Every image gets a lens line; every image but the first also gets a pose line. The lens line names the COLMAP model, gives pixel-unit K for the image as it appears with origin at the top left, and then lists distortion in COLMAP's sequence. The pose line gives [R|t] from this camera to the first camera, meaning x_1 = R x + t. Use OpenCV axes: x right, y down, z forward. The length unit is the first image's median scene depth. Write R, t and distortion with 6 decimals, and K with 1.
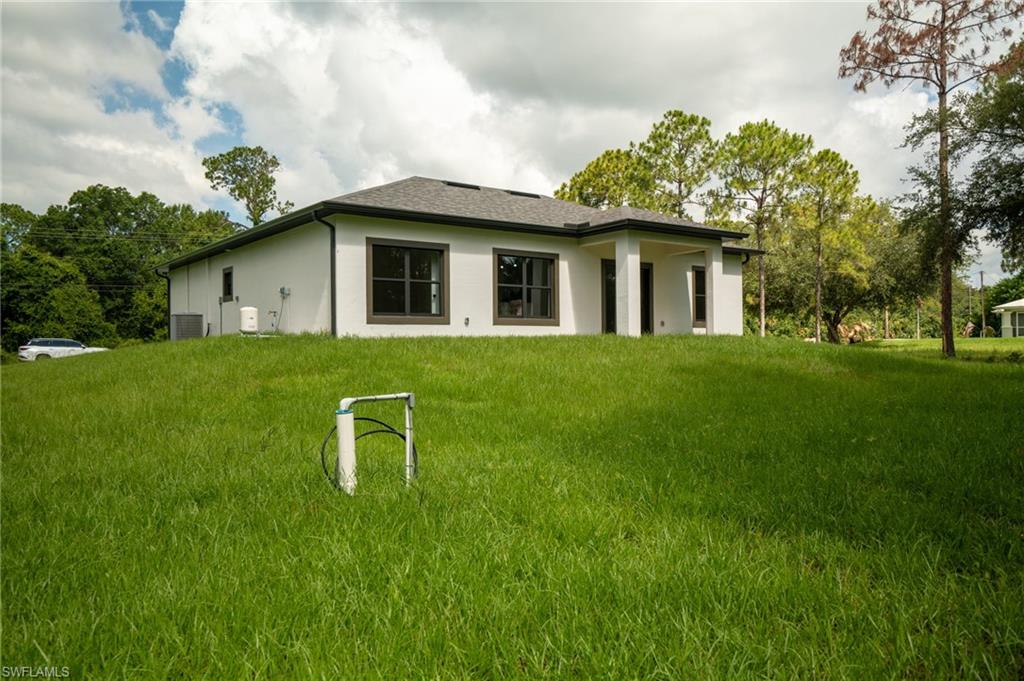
lens RADIAL K [[760.7, 0, 513.8], [0, 760.7, 328.1], [0, 0, 1]] dist [0.049923, -0.001244]
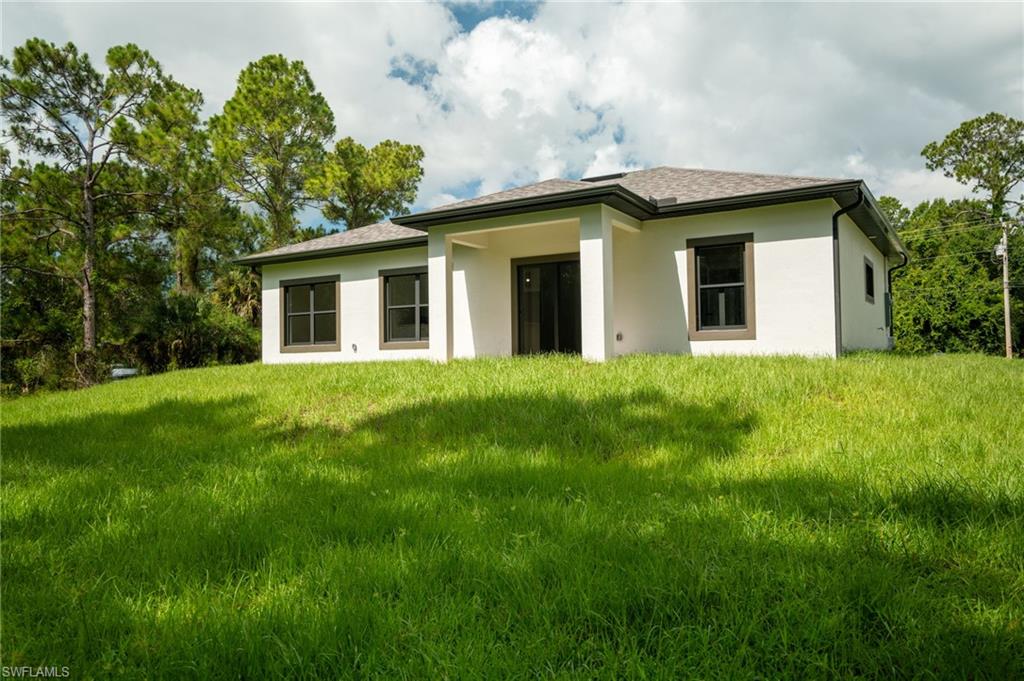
lens RADIAL K [[760.7, 0, 513.8], [0, 760.7, 328.1], [0, 0, 1]] dist [0.049923, -0.001244]
pose [[0.337256, -0.034383, -0.940785, 0.962706], [0.029246, 0.999233, -0.026035, -0.001659], [0.940959, -0.018734, 0.338003, 0.851230]]
